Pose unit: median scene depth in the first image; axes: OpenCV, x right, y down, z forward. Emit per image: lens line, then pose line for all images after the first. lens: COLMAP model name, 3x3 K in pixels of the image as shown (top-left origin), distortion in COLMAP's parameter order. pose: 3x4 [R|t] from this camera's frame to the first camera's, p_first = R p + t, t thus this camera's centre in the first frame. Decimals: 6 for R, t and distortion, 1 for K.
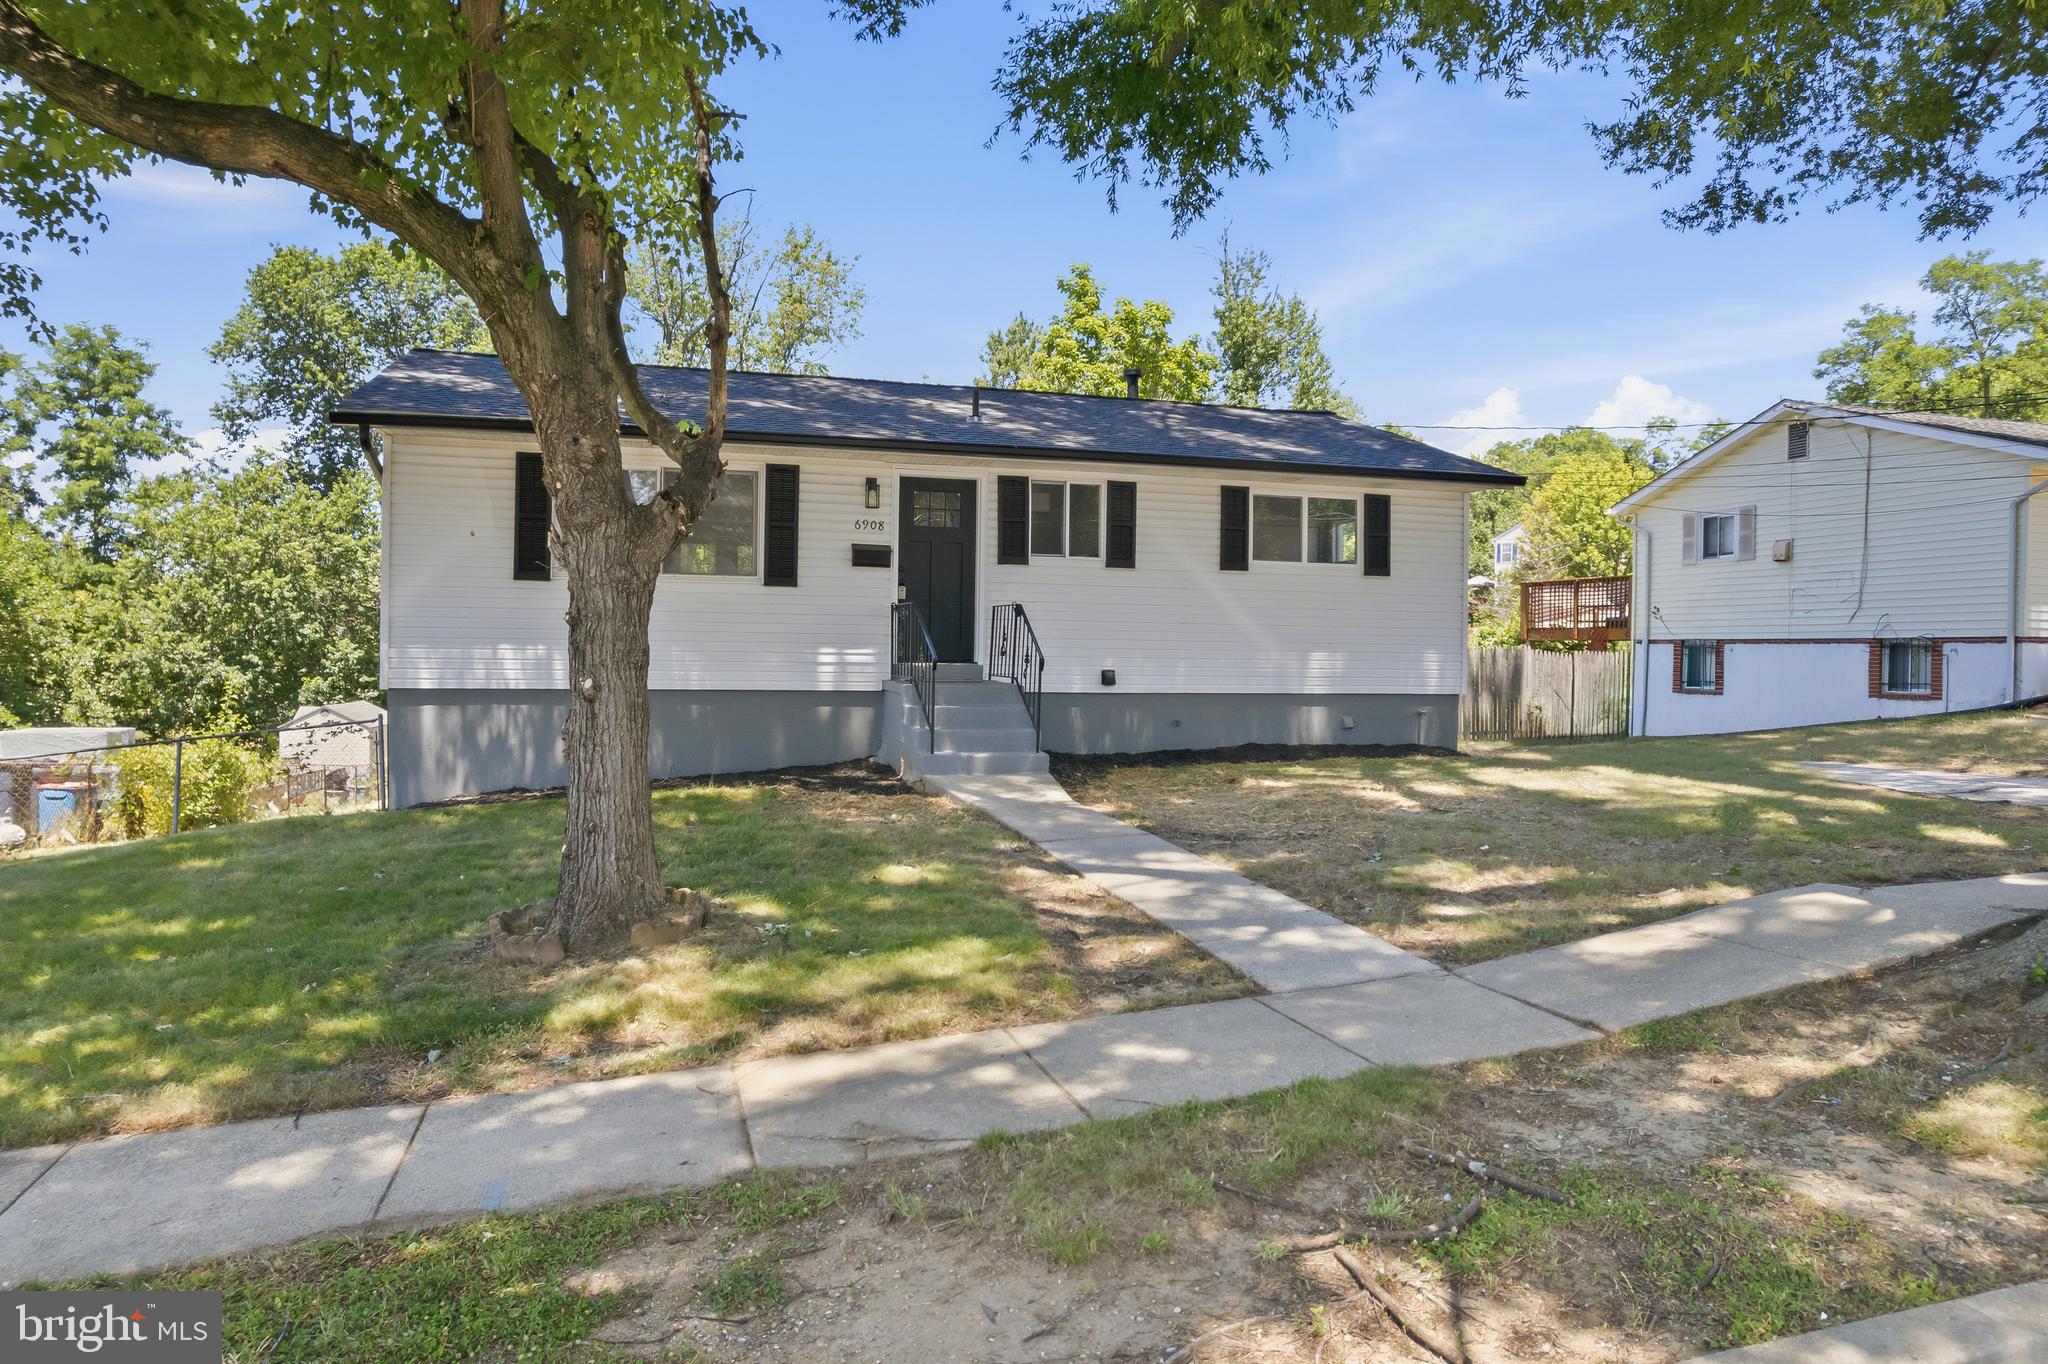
lens RADIAL K [[1336.7, 0, 1024.0], [0, 1336.7, 682.0], [0, 0, 1]] dist [-0.071476, 0.047901]
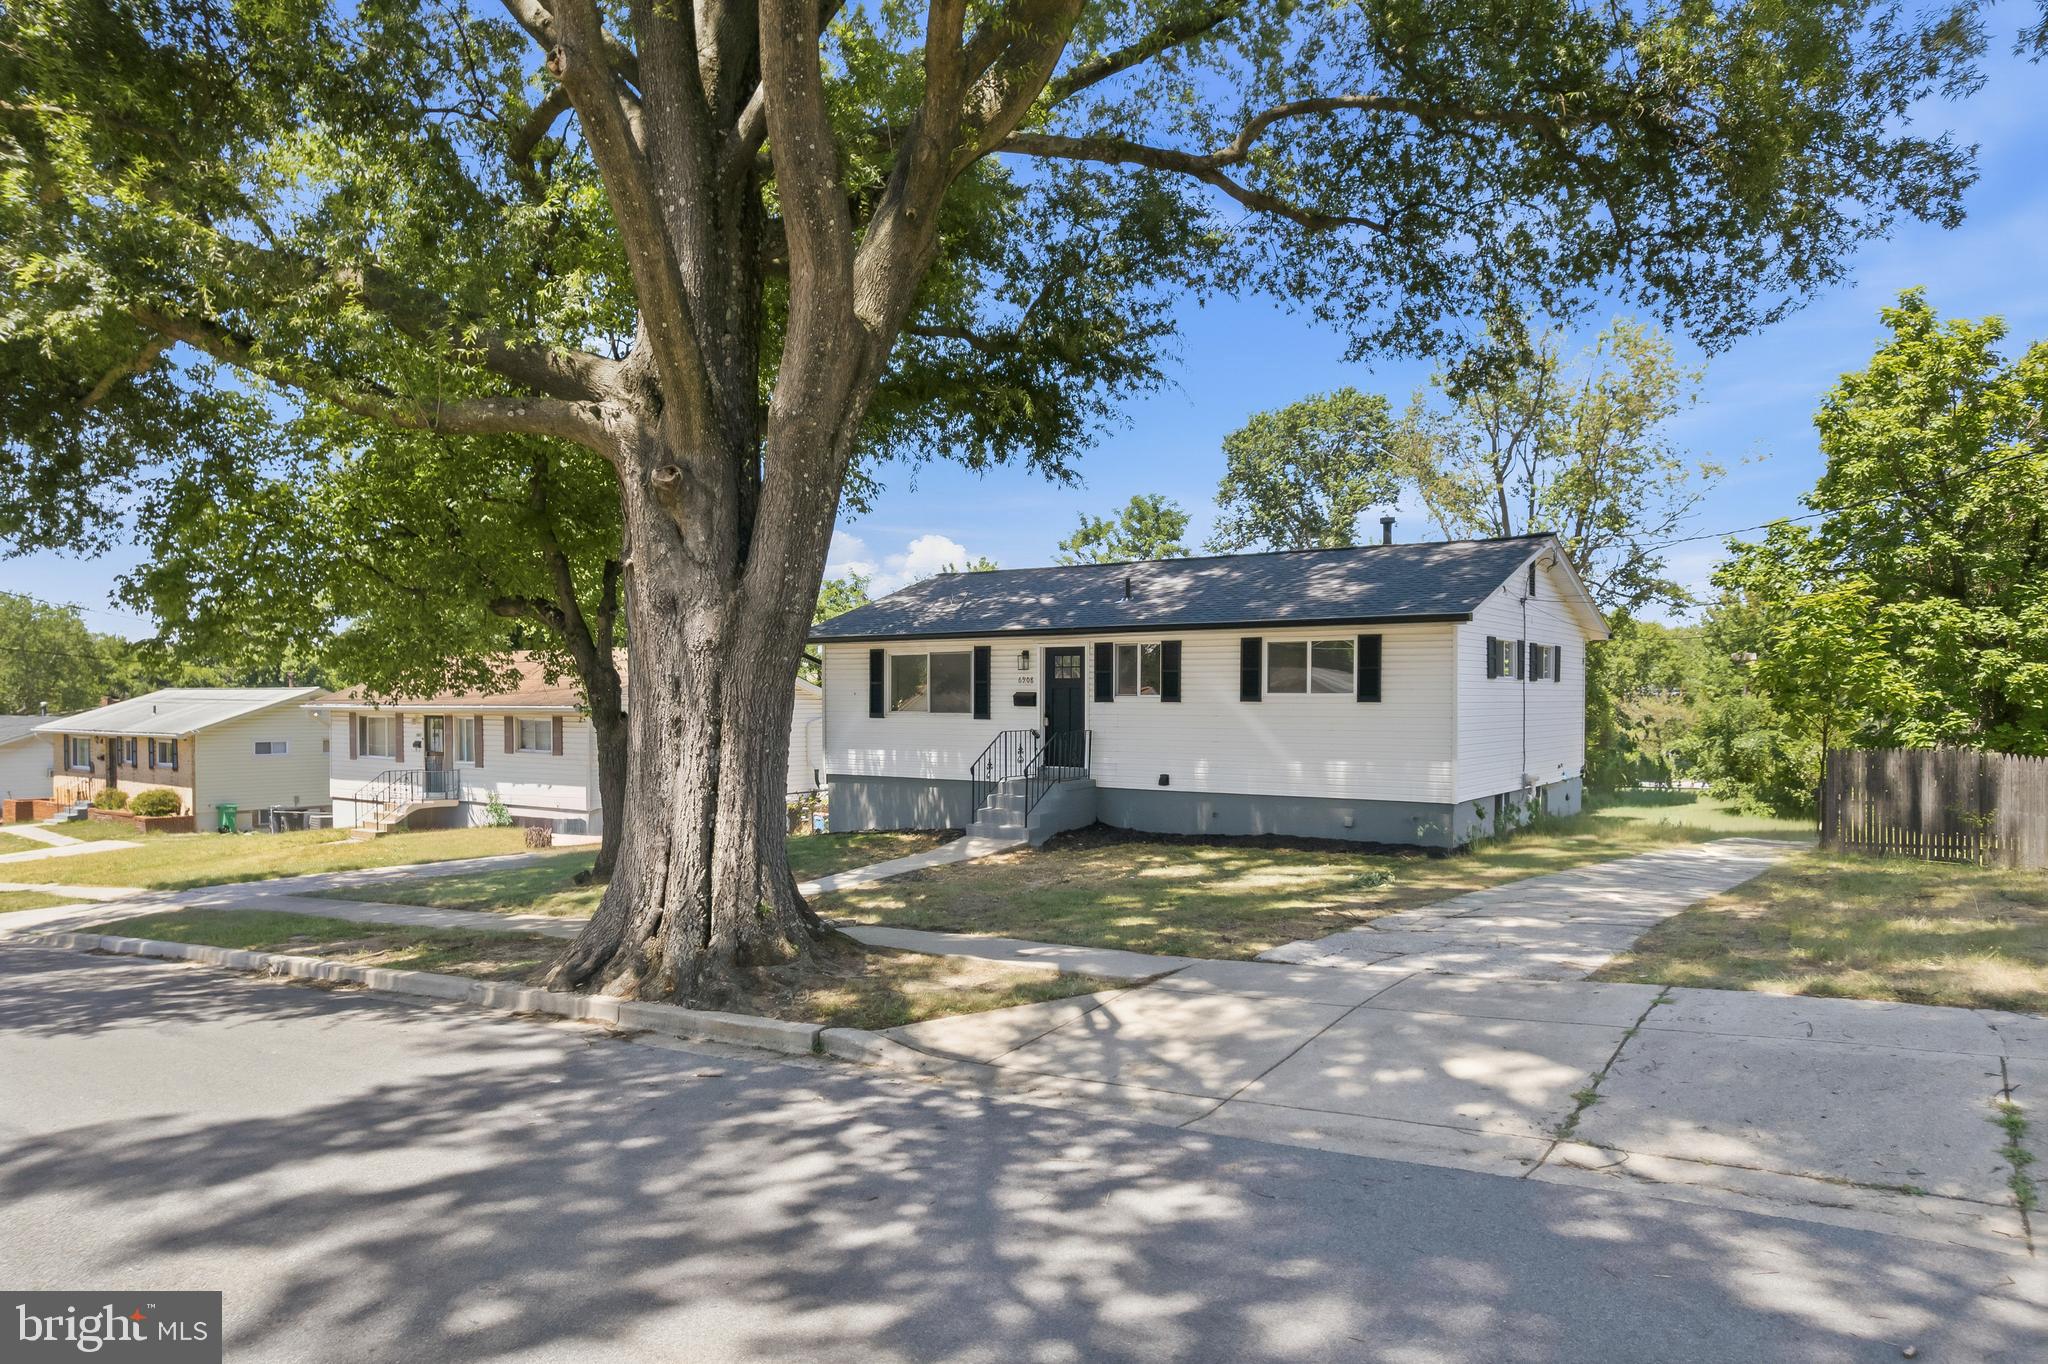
lens RADIAL K [[1336.7, 0, 1024.0], [0, 1336.7, 682.0], [0, 0, 1]] dist [-0.071476, 0.047901]
pose [[0.614503, -0.020351, -0.788652, 1.074382], [-0.007167, 0.999482, -0.031376, -0.060626], [0.788882, 0.024933, 0.614039, 0.011648]]
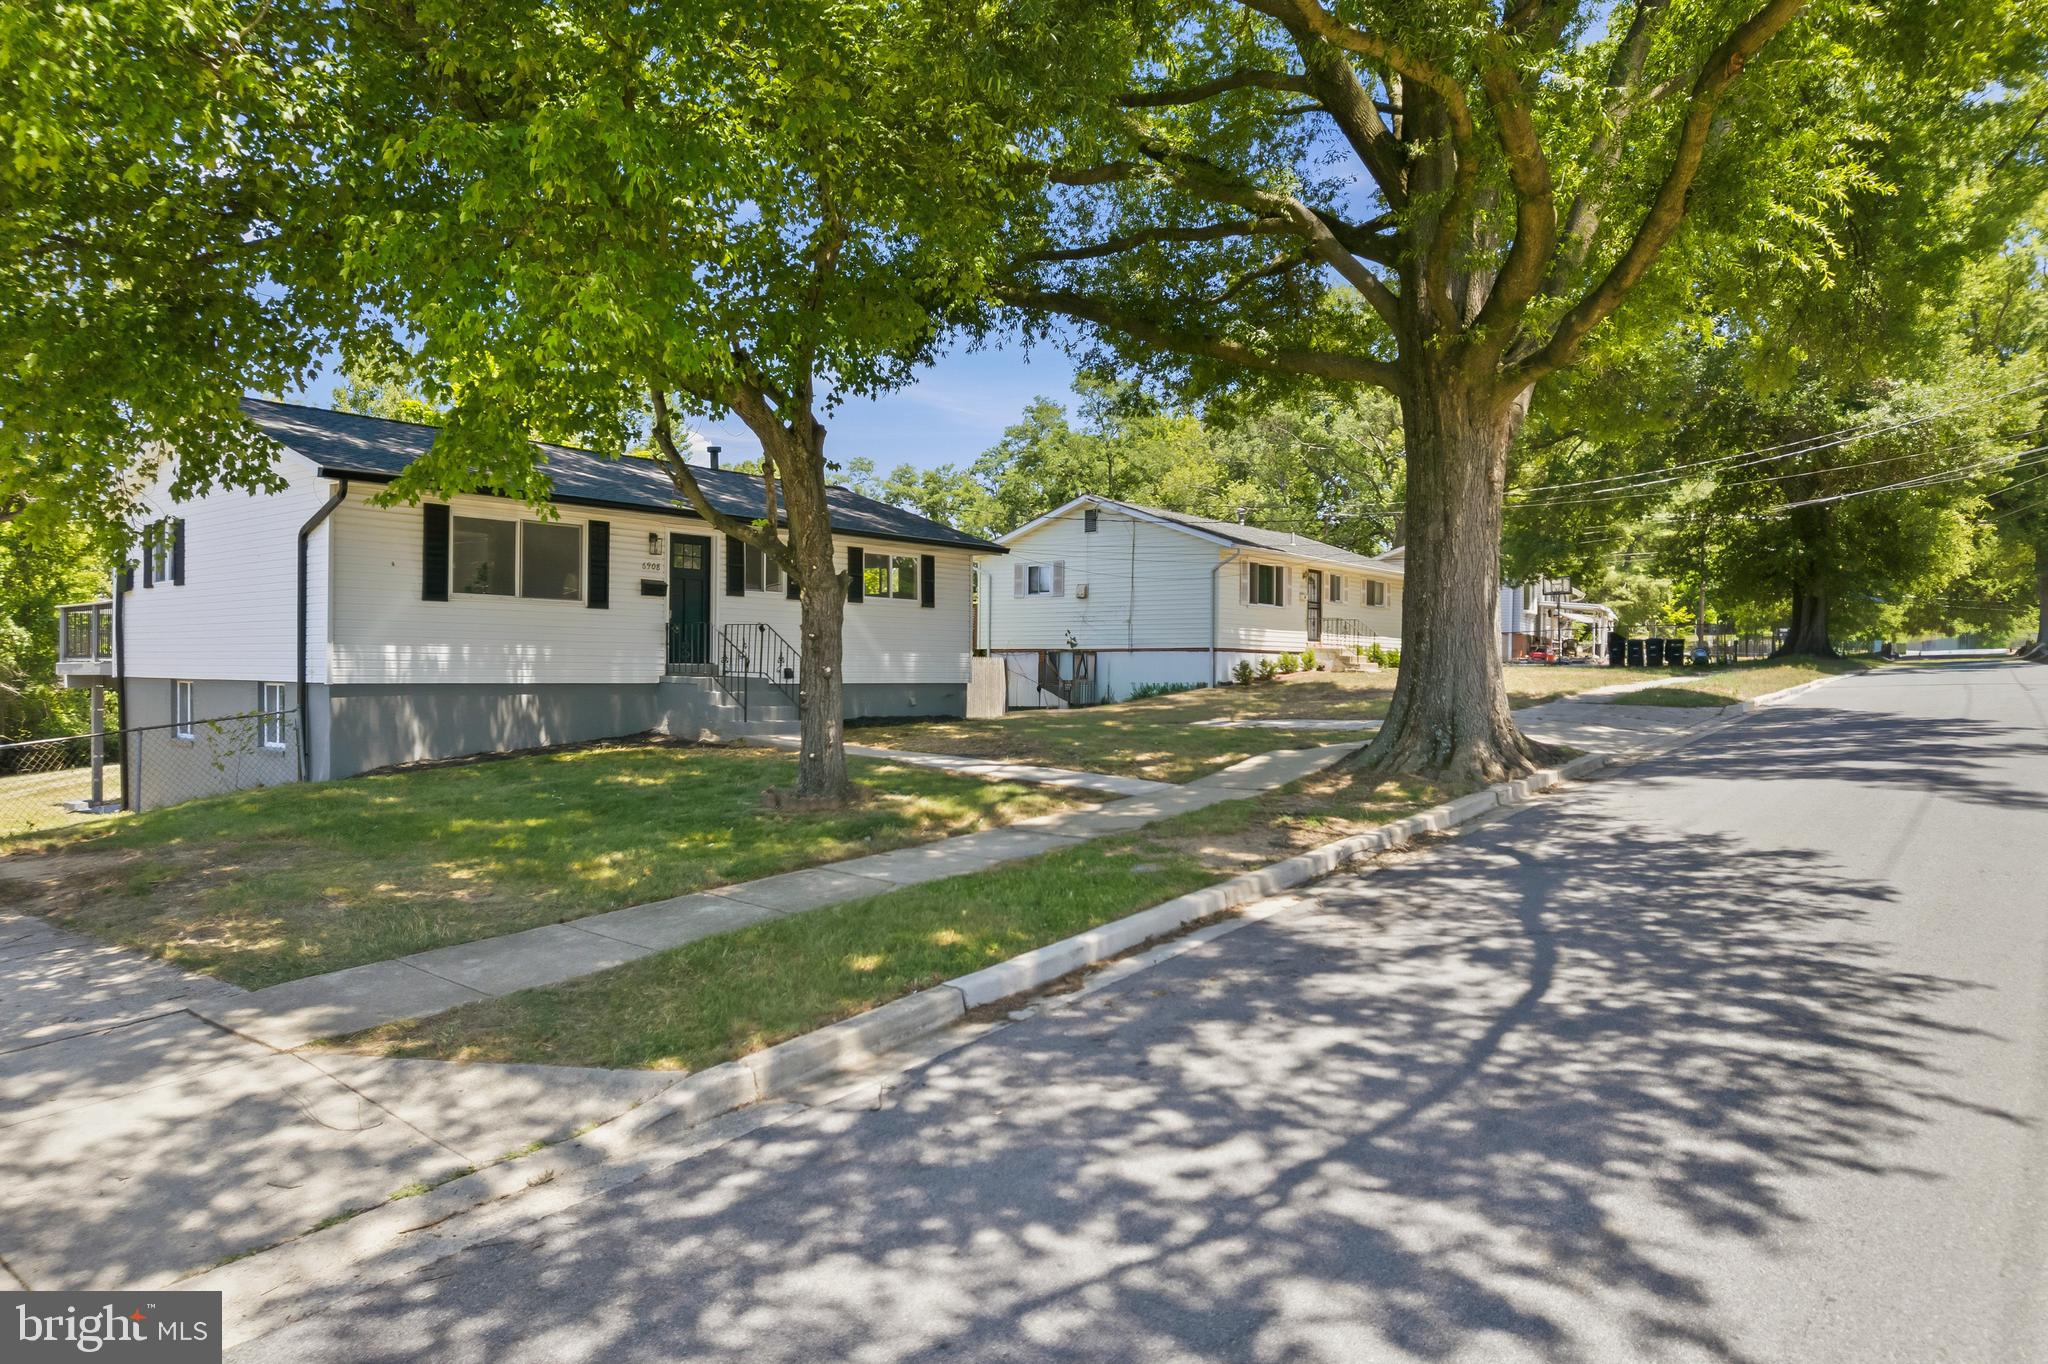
lens RADIAL K [[1319.0, 0, 1031.9], [0, 1319.0, 691.6], [0, 0, 1]] dist [-0.084347, 0.086088]
pose [[0.814686, -0.013993, 0.579733, -0.556500], [0.013126, 0.999898, 0.005689, 0.012090], [-0.579754, 0.002975, 0.814786, -0.343800]]
